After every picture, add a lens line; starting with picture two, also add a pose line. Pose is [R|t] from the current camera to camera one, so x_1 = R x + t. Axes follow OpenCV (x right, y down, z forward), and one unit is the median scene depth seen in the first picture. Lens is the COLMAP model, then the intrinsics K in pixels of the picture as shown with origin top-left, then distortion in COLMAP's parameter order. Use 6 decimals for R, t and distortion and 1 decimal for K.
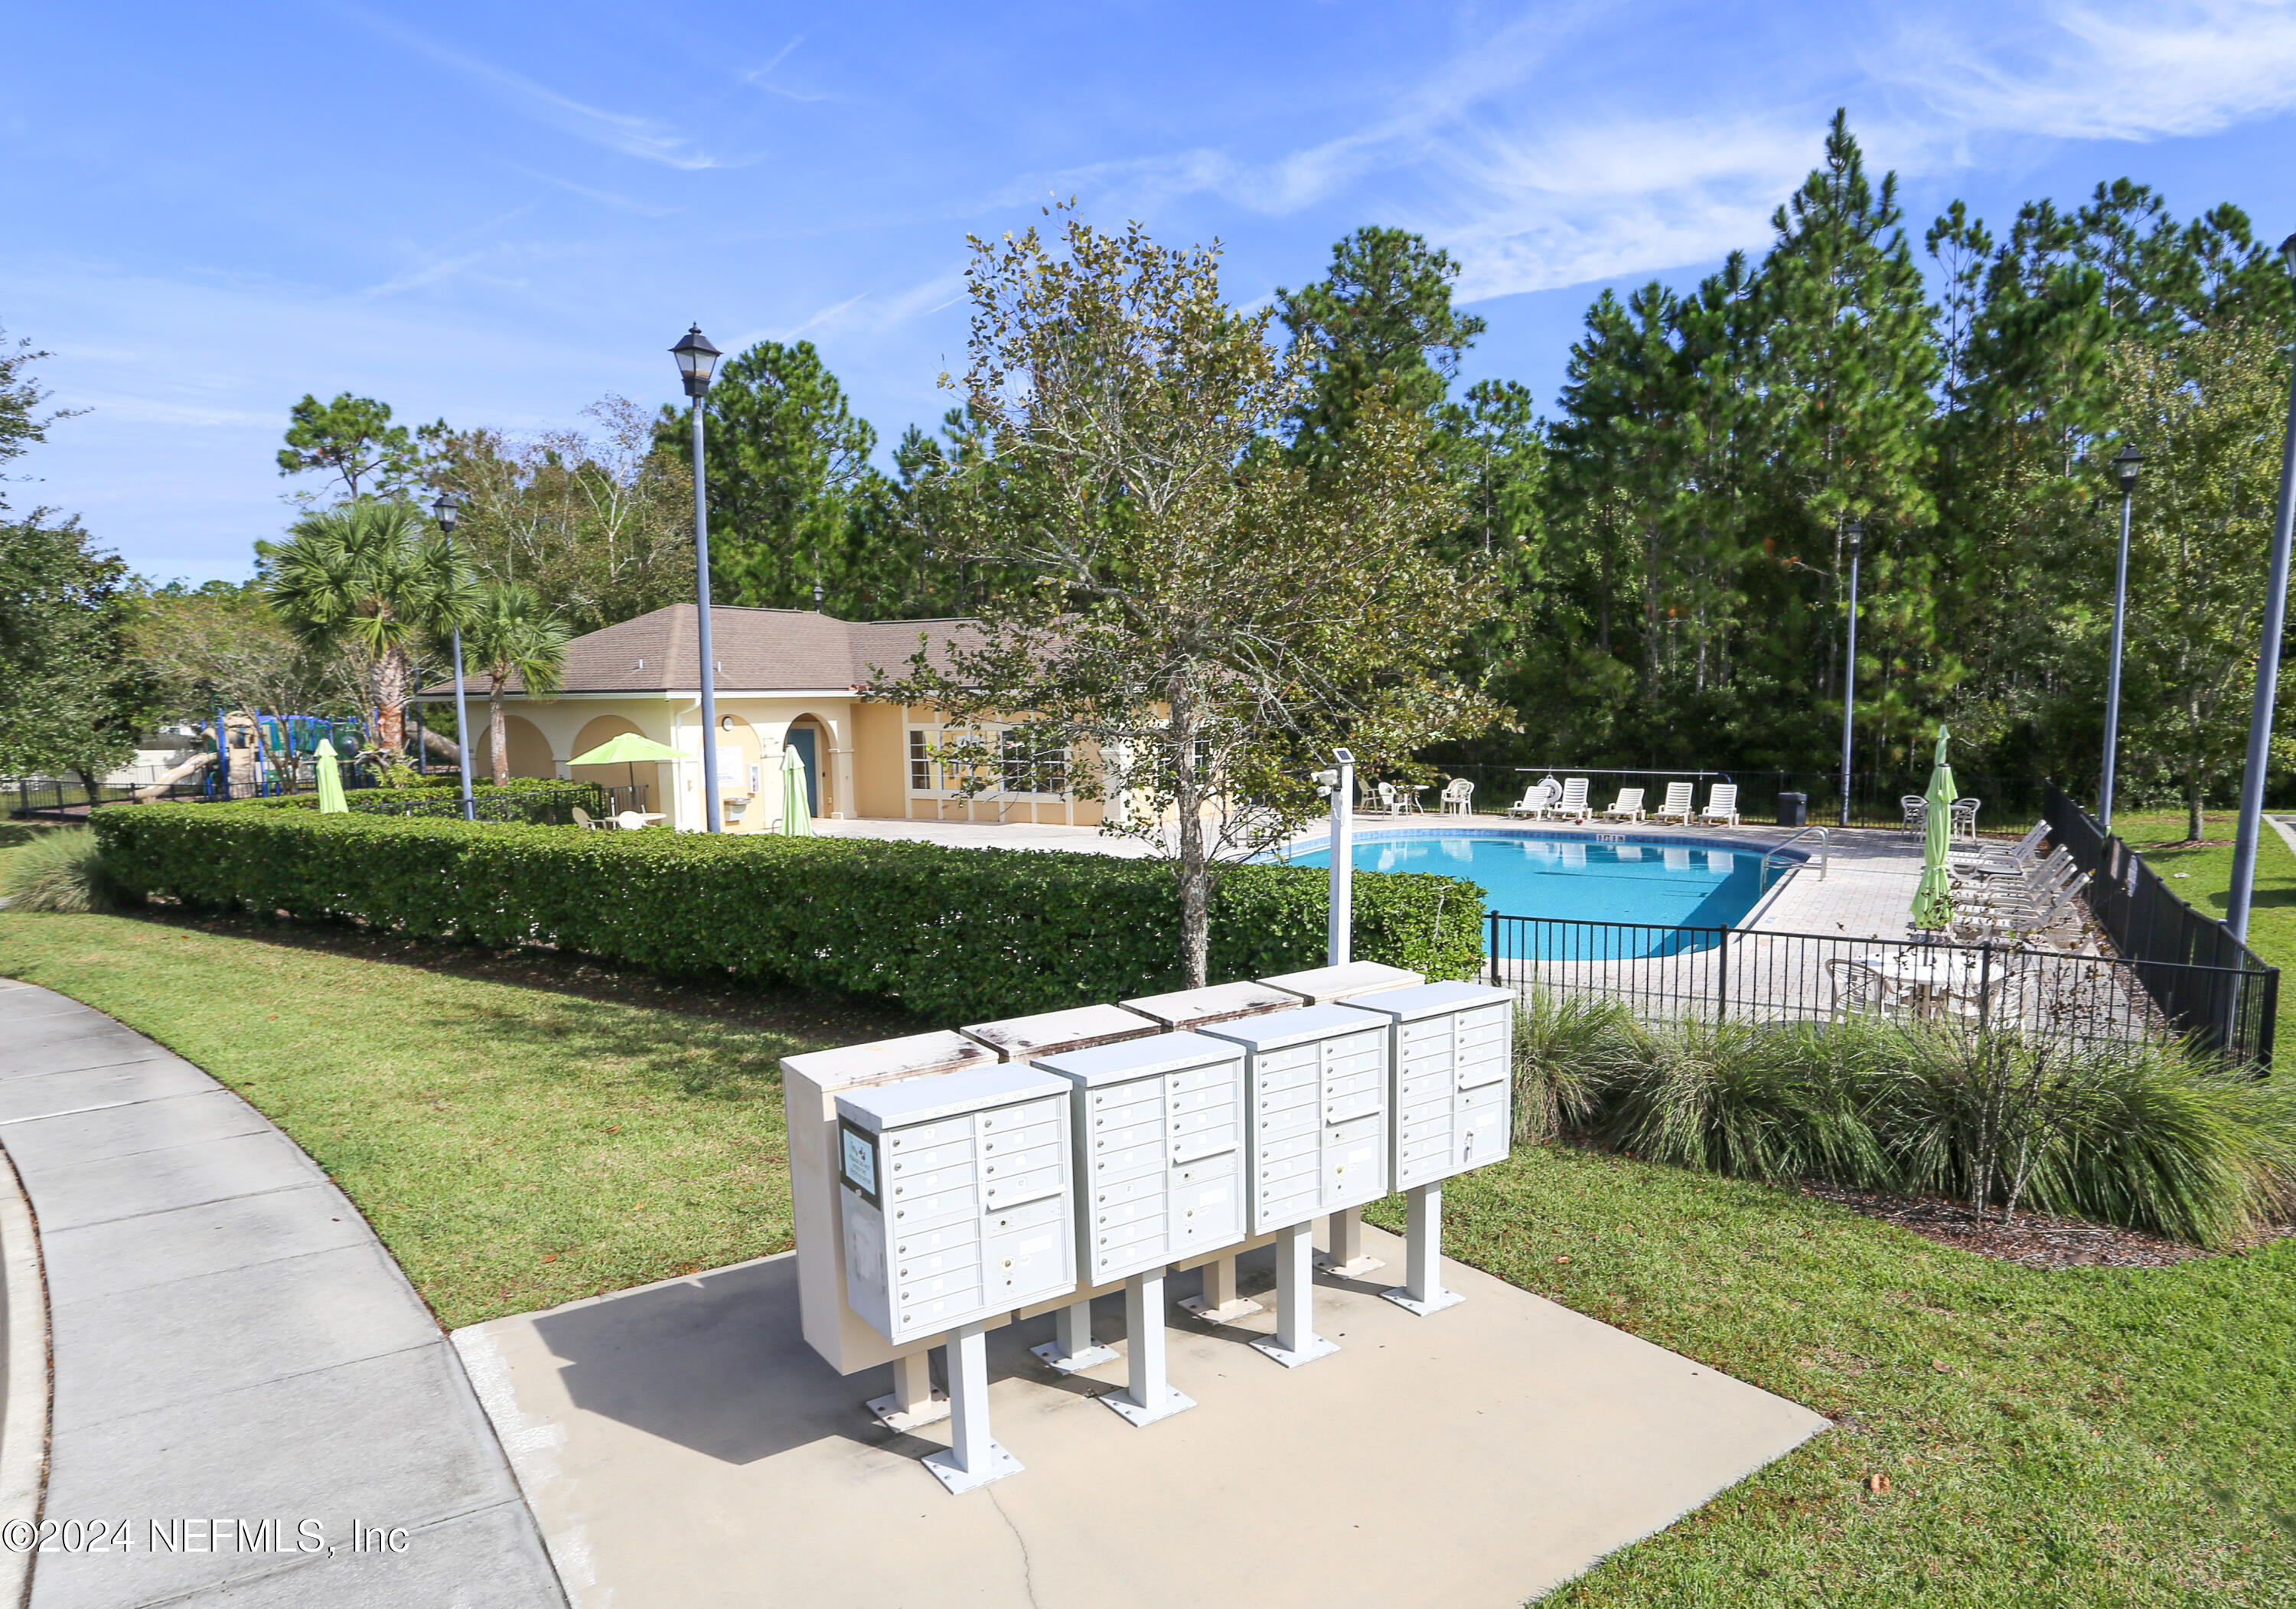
lens RADIAL K [[1366.3, 0, 1151.1], [0, 1366.3, 917.1], [0, 0, 1]] dist [-0.041808, 0.003203]
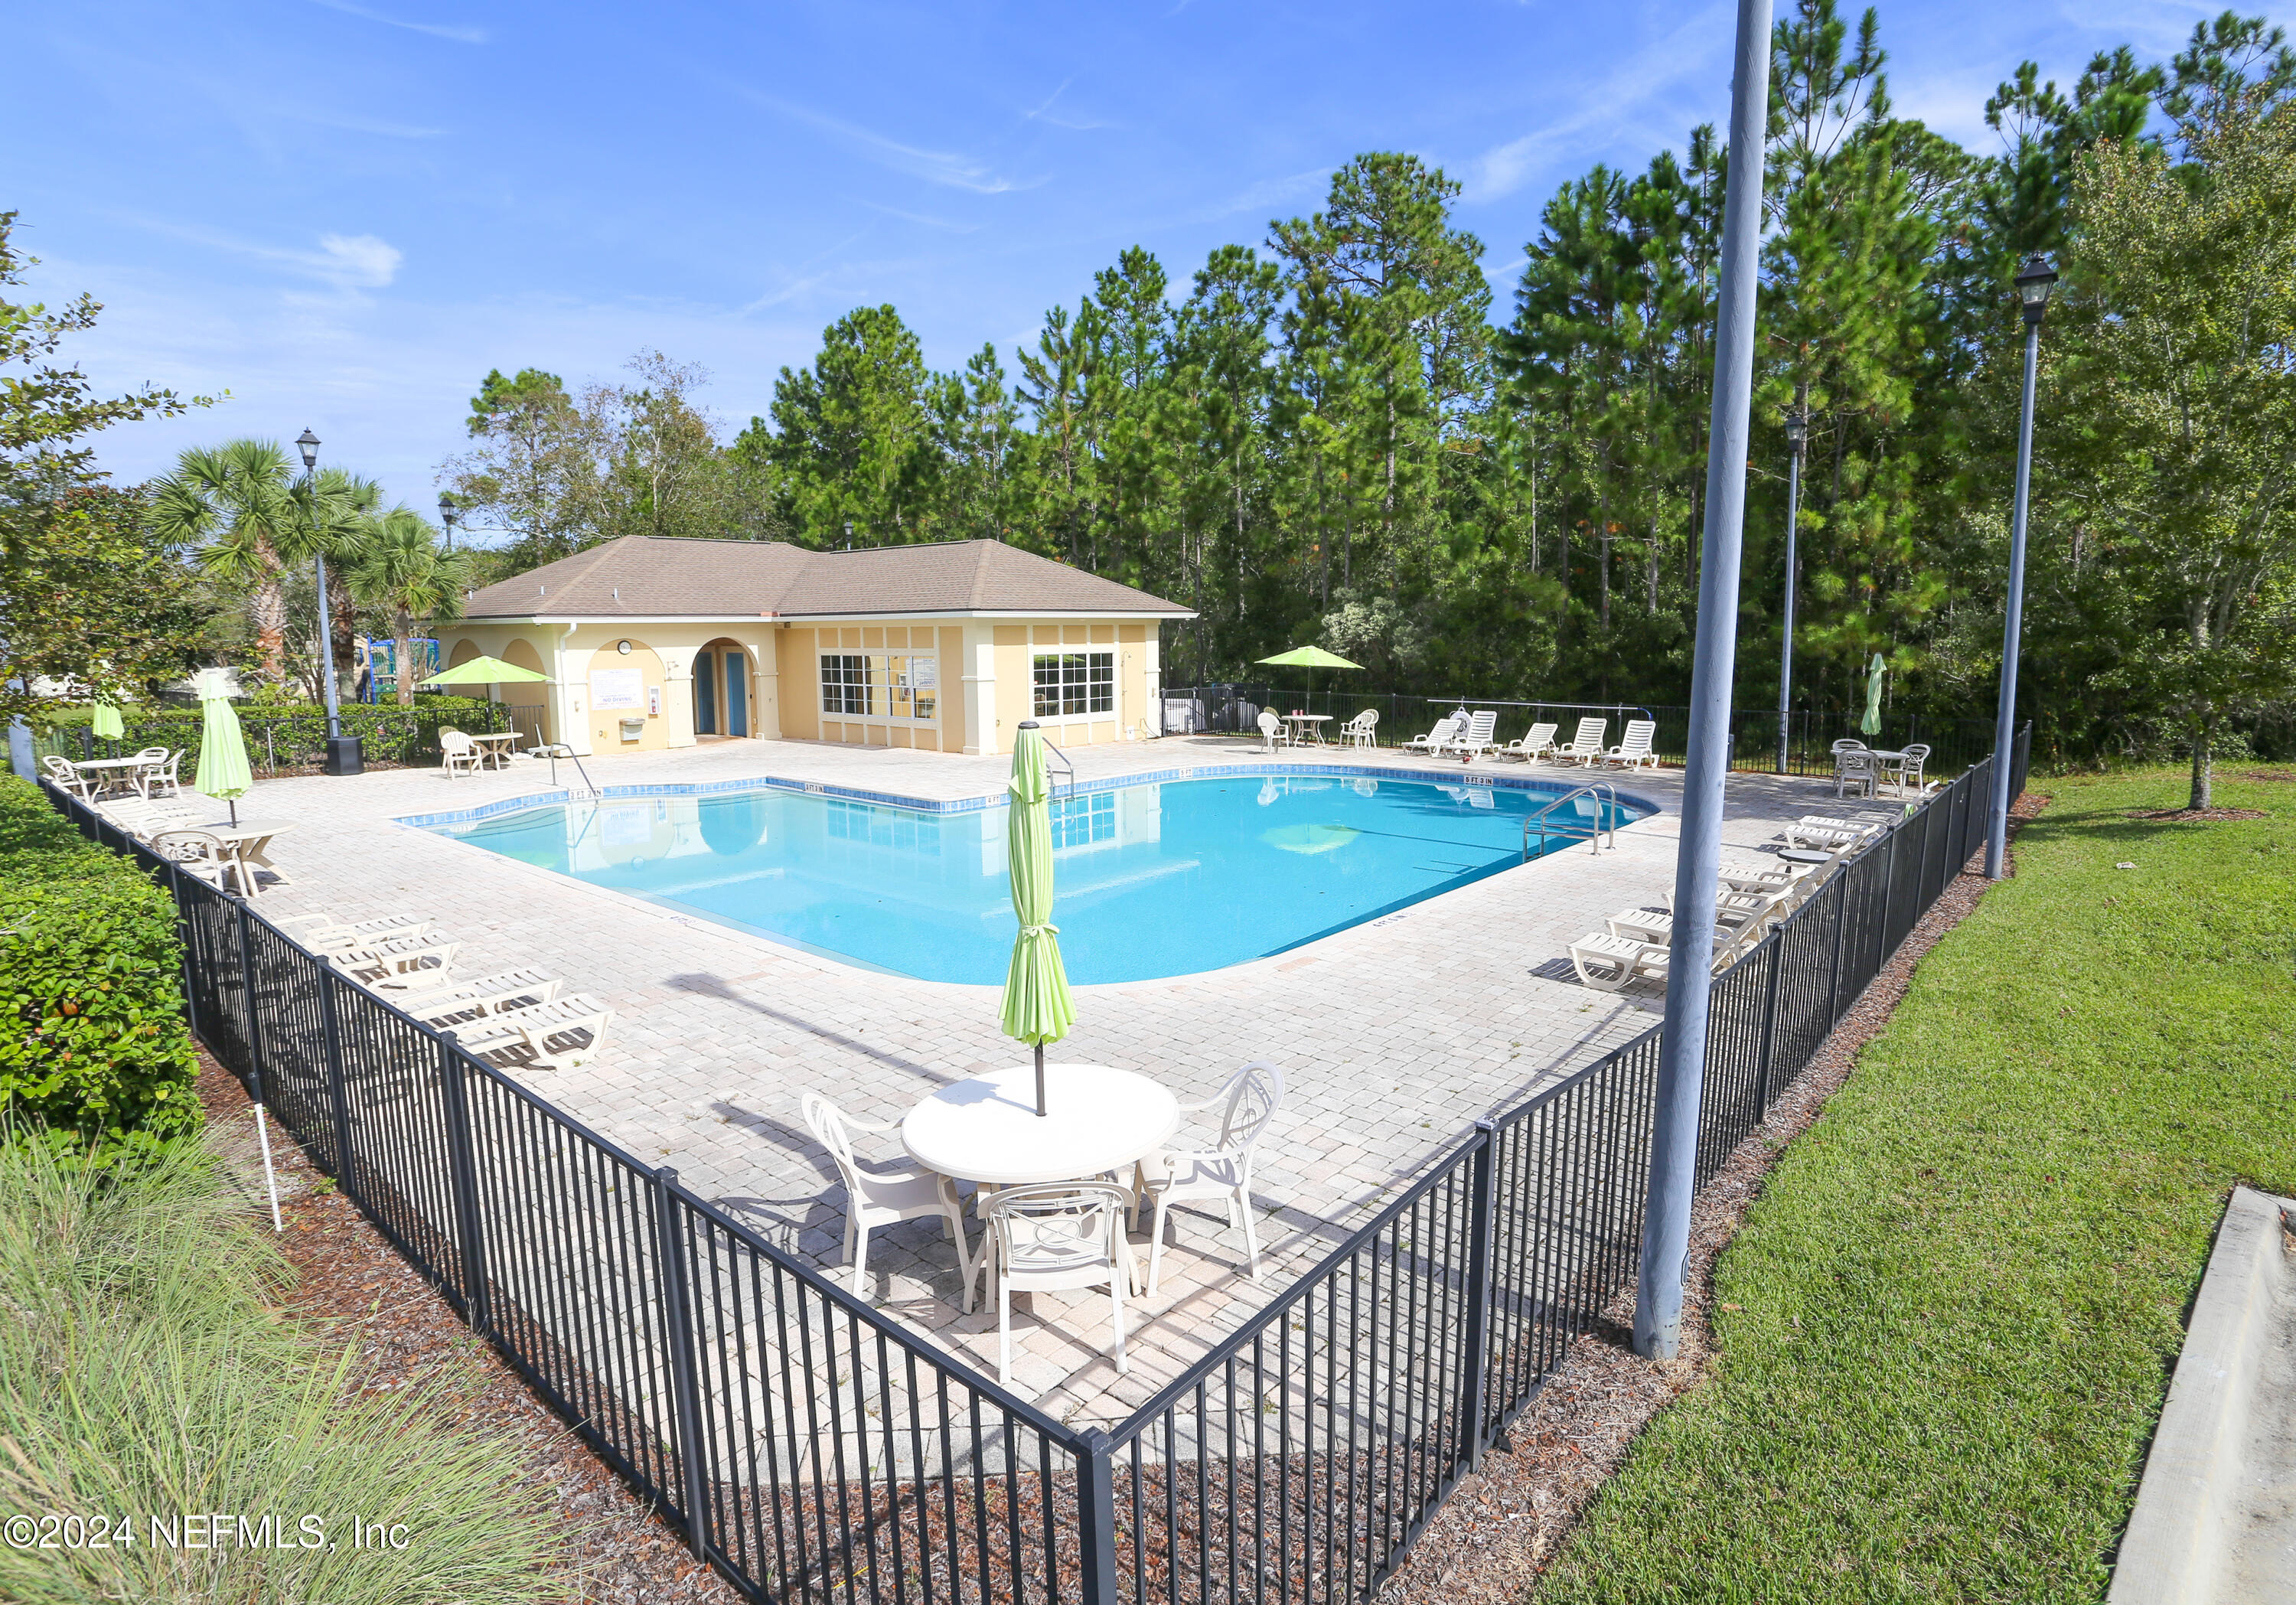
lens RADIAL K [[1158.5, 0, 1148.0], [0, 1158.5, 802.5], [0, 0, 1]] dist [-0.044796, 0.012842]
pose [[0.981501, 0.029949, -0.189100, 0.235315], [-0.031877, 0.999466, -0.007163, -0.027535], [0.188785, 0.013058, 0.981932, 0.196842]]
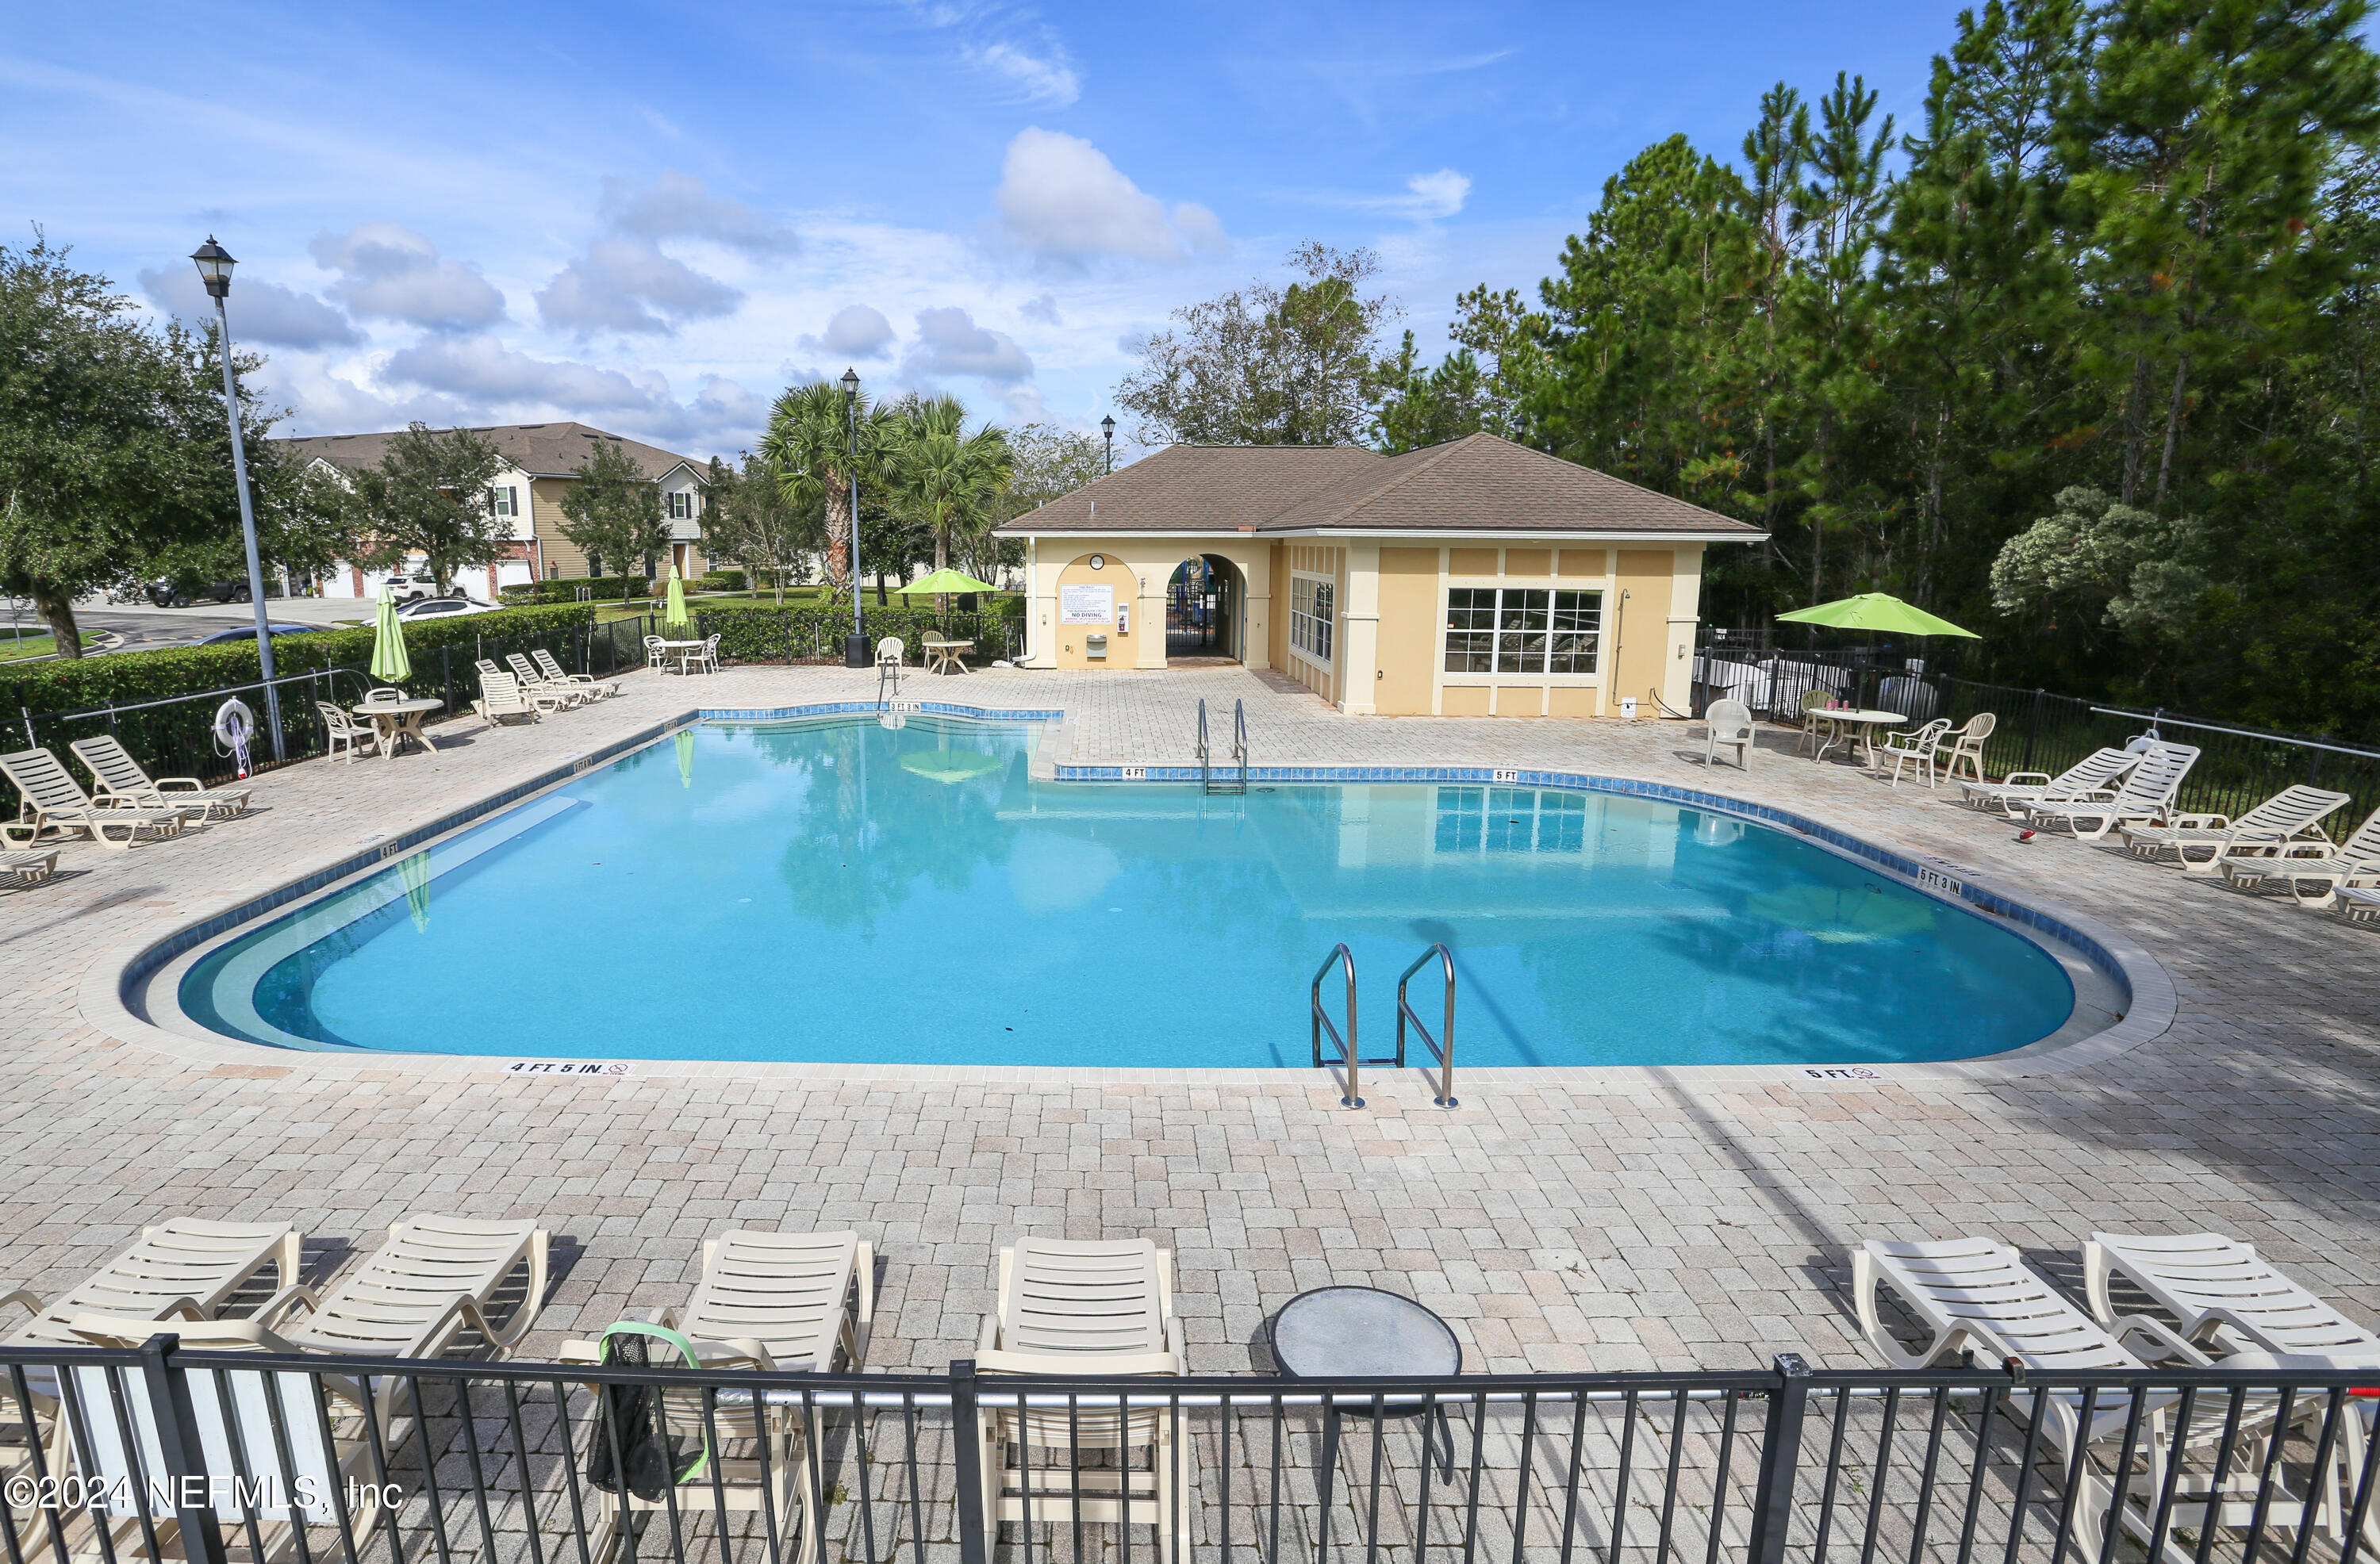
lens RADIAL K [[1189.0, 0, 1190.0], [0, 1189.0, 782.0], [0, 0, 1]] dist [-0.023457, 0.000423]
pose [[0.496983, 0.182765, -0.848295, 0.486575], [-0.147105, 0.981164, 0.125208, -0.095214], [0.855201, 0.062563, 0.514507, 0.561517]]
